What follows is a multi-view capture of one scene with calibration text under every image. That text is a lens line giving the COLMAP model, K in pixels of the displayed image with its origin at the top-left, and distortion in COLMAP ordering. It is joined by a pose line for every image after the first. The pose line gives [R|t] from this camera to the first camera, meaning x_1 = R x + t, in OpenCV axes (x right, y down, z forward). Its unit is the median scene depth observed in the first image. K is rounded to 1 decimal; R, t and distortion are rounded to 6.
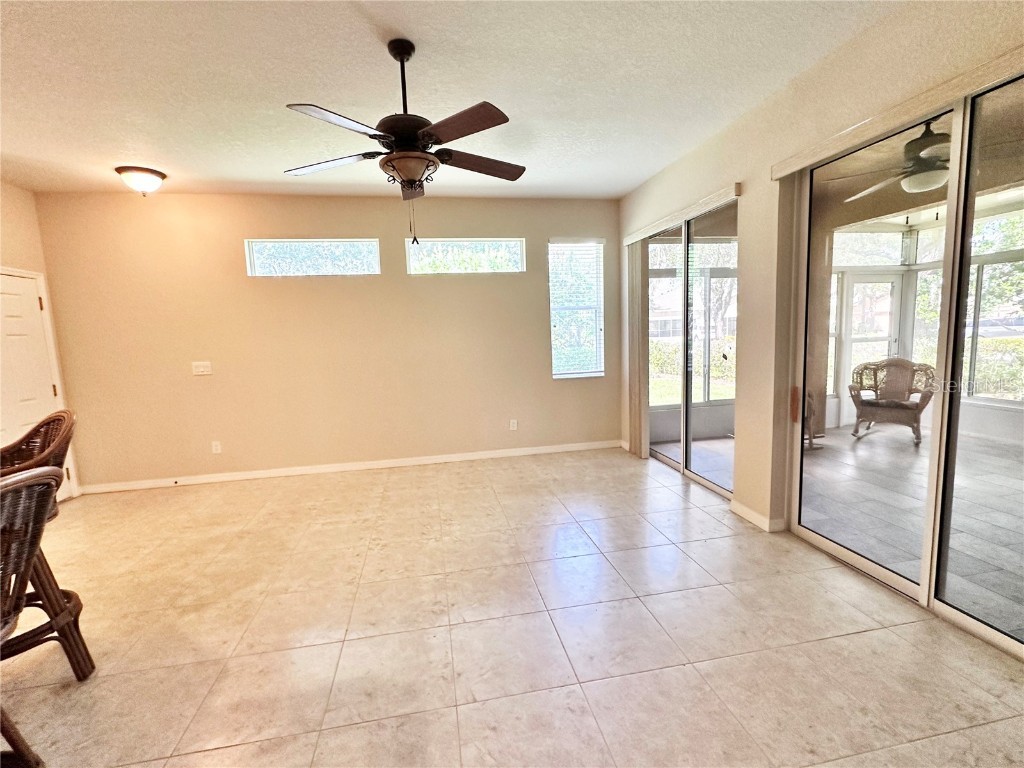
lens RADIAL K [[454.3, 0, 509.9], [0, 454.3, 385.5], [0, 0, 1]] dist [-0.002517, 0.001416]
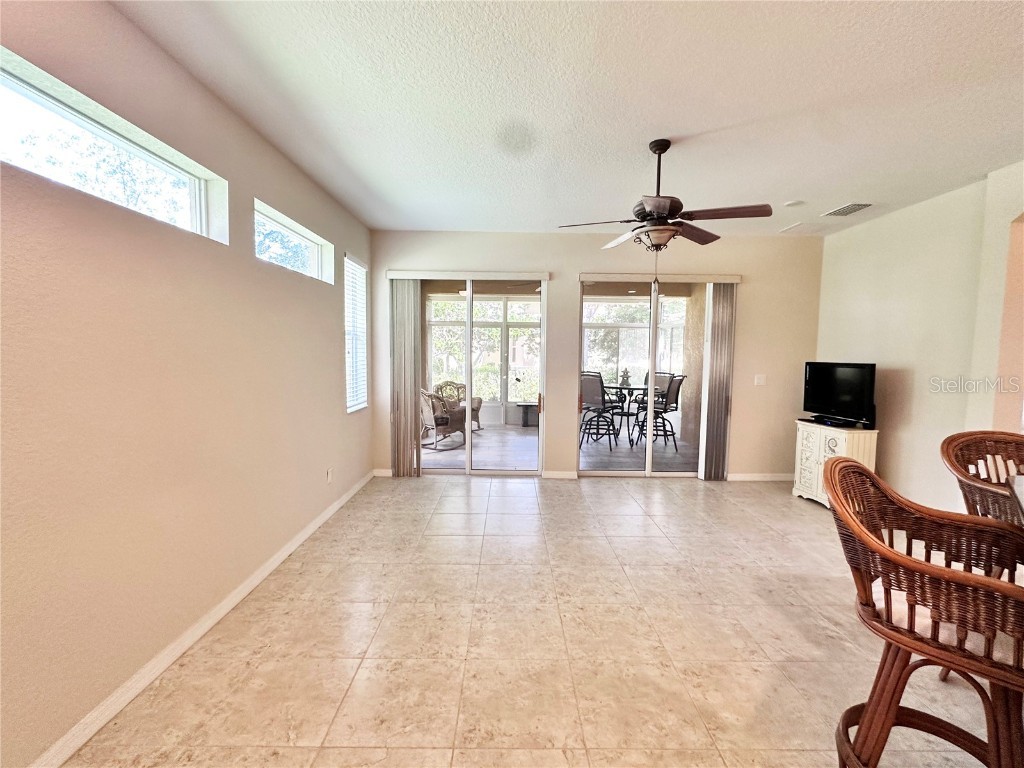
lens RADIAL K [[454.3, 0, 513.2], [0, 454.3, 380.3], [0, 0, 1]] dist [-0.002517, 0.001416]
pose [[0.175523, -0.021597, 0.984238, -0.729480], [0.098470, 0.995131, 0.004276, -0.051178], [-0.979538, 0.096167, 0.176795, 0.557434]]
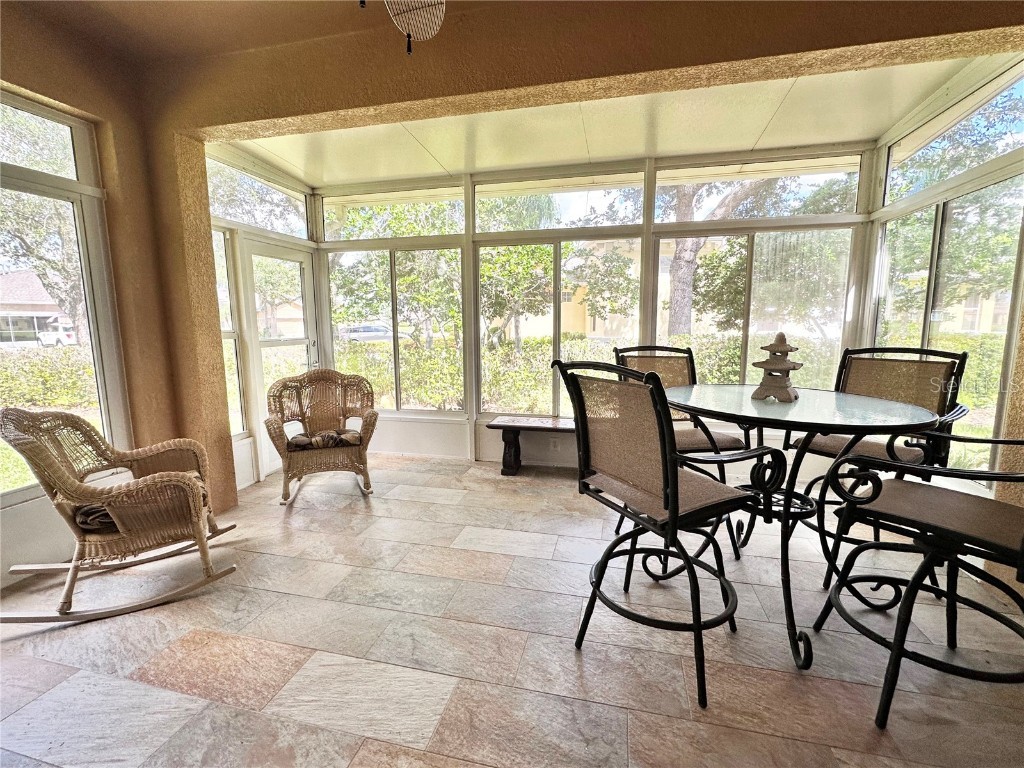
lens RADIAL K [[454.3, 0, 511.1], [0, 454.3, 386.2], [0, 0, 1]] dist [-0.002517, 0.001416]
pose [[0.410688, -0.088839, 0.907438, 0.379096], [0.099149, 0.993691, 0.052411, -0.046207], [-0.906369, 0.068447, 0.416906, 0.503428]]
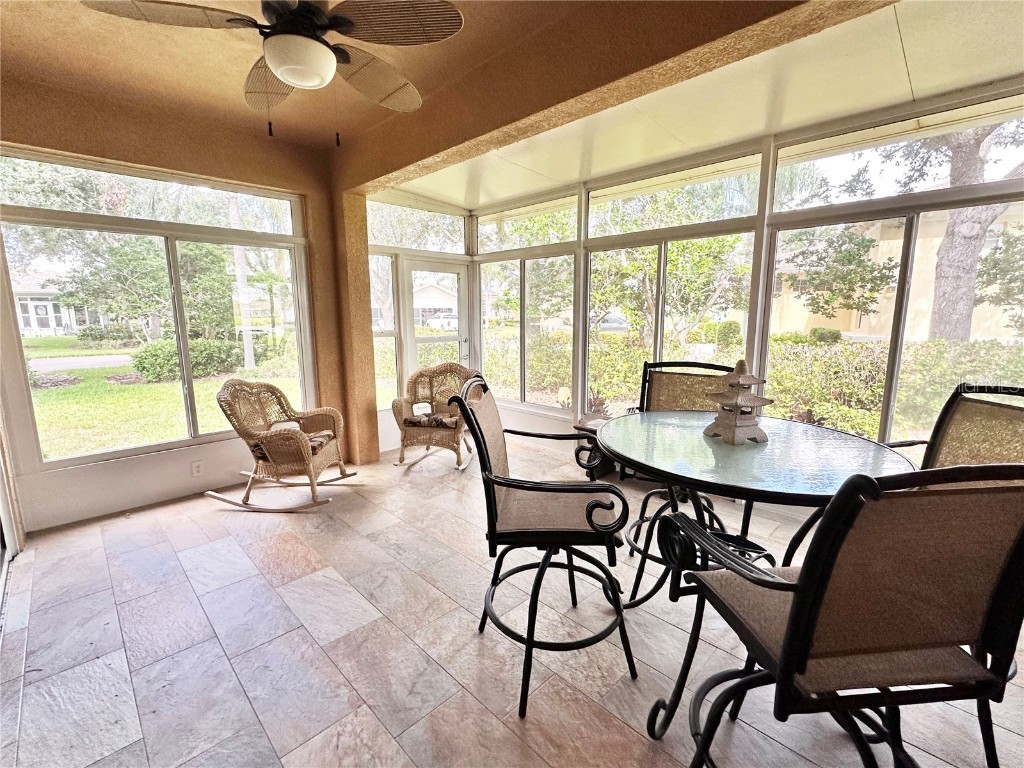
lens RADIAL K [[454.3, 0, 513.3], [0, 454.3, 386.7], [0, 0, 1]] dist [-0.002517, 0.001416]
pose [[0.824665, -0.053044, 0.563129, 0.518730], [0.038069, 0.998541, 0.038308, -0.048457], [-0.564339, -0.010154, 0.825481, 0.266294]]
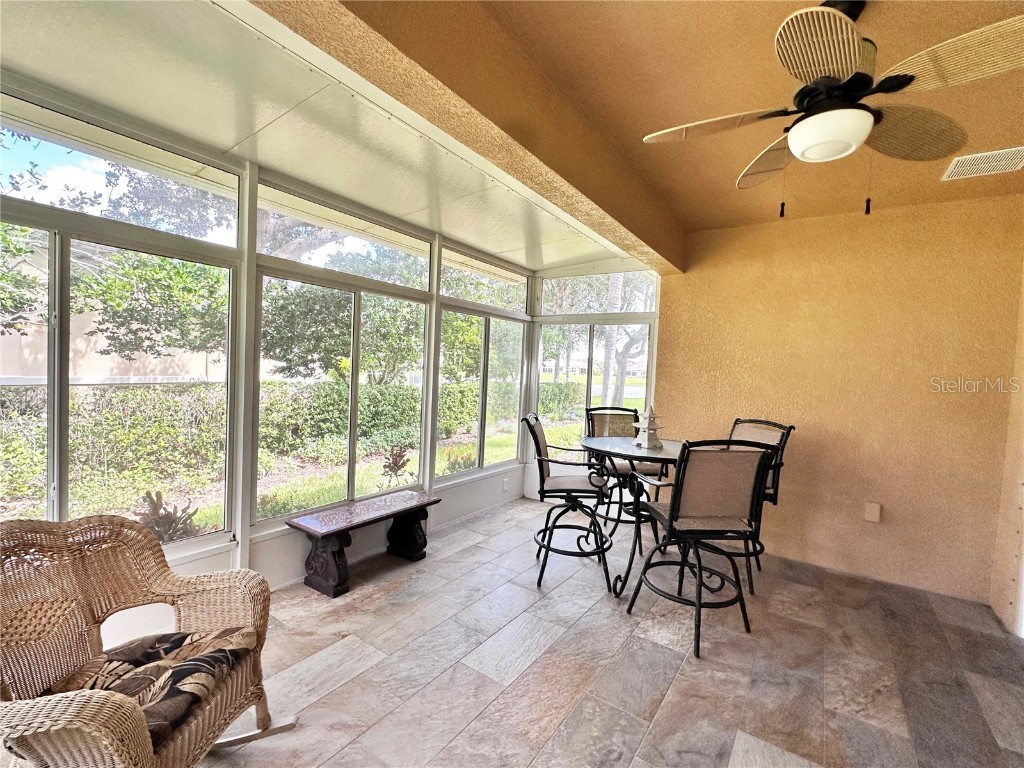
lens RADIAL K [[454.3, 0, 518.7], [0, 454.3, 385.5], [0, 0, 1]] dist [-0.002517, 0.001416]
pose [[-0.699790, -0.015864, 0.714172, 0.510332], [0.070458, 0.993346, 0.091105, -0.154119], [-0.710865, 0.114073, -0.694016, 1.056676]]
